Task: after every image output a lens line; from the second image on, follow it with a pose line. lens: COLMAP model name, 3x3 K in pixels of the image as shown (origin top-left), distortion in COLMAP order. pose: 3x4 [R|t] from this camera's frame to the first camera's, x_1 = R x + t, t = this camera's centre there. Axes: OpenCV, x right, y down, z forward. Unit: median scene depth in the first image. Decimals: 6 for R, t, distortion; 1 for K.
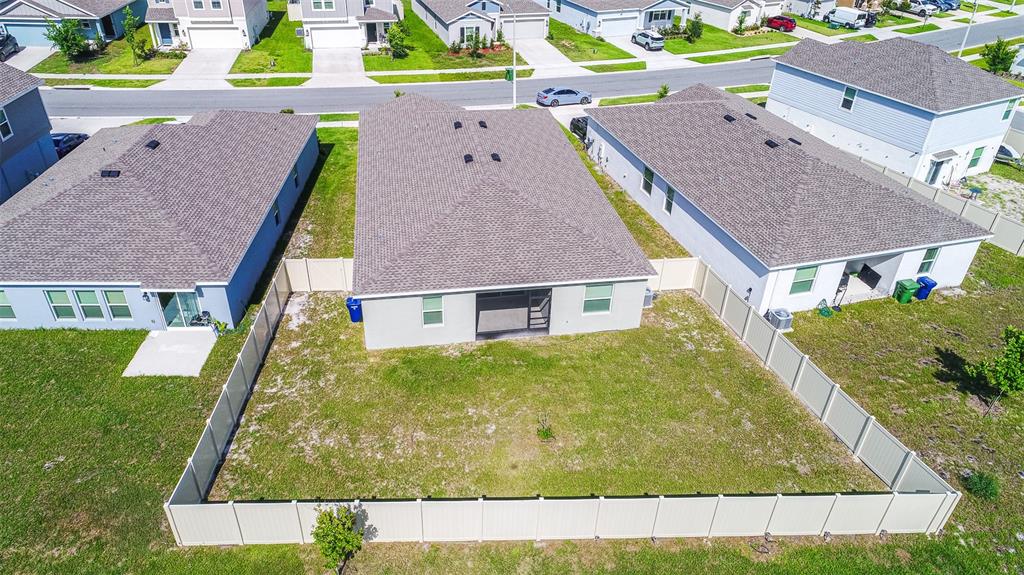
lens RADIAL K [[711.3, 0, 510.4], [0, 711.3, 288.0], [0, 0, 1]] dist [0.002384, -0.001504]
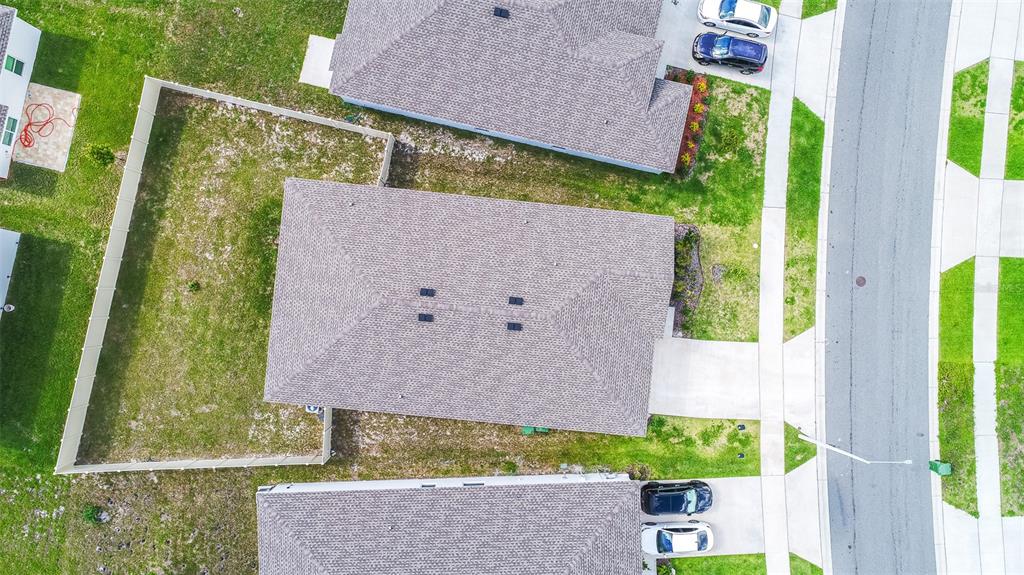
lens RADIAL K [[711.3, 0, 512.0], [0, 711.3, 286.5], [0, 0, 1]] dist [0.002384, -0.001504]
pose [[-0.263257, 0.963900, -0.039903, -0.074875], [-0.522736, -0.107759, 0.845656, -1.491415], [0.810829, 0.243484, 0.532234, 0.677244]]
